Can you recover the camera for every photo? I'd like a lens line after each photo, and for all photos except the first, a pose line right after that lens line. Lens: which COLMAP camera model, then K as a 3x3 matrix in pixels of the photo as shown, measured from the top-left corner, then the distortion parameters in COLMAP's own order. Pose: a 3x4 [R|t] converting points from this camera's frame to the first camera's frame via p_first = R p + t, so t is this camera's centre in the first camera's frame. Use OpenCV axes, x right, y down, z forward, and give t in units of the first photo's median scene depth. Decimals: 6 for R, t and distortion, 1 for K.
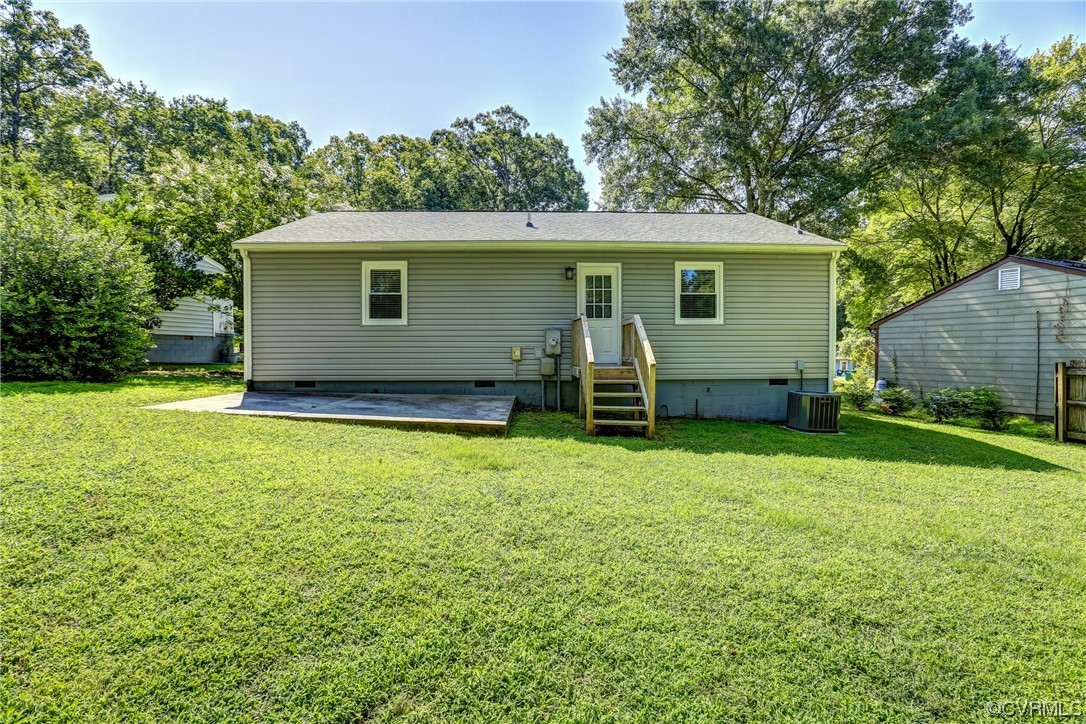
lens RADIAL K [[492.4, 0, 541.3], [0, 492.4, 359.1], [0, 0, 1]] dist [-0.038923, 0.008352]
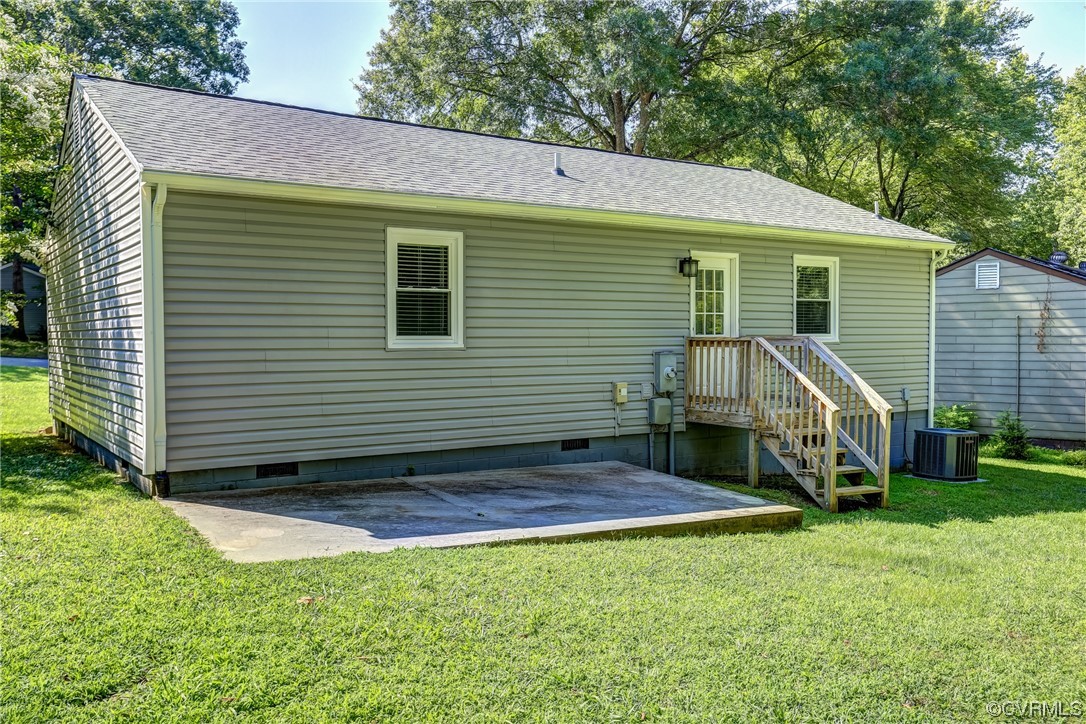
lens RADIAL K [[903.2, 0, 541.3], [0, 903.2, 359.6], [0, 0, 1]] dist [0.033084, -0.001822]
pose [[0.846625, -0.015209, 0.531973, -0.734429], [0.009780, 0.999867, 0.013021, -0.068079], [-0.532100, -0.005821, 0.846661, 0.088454]]
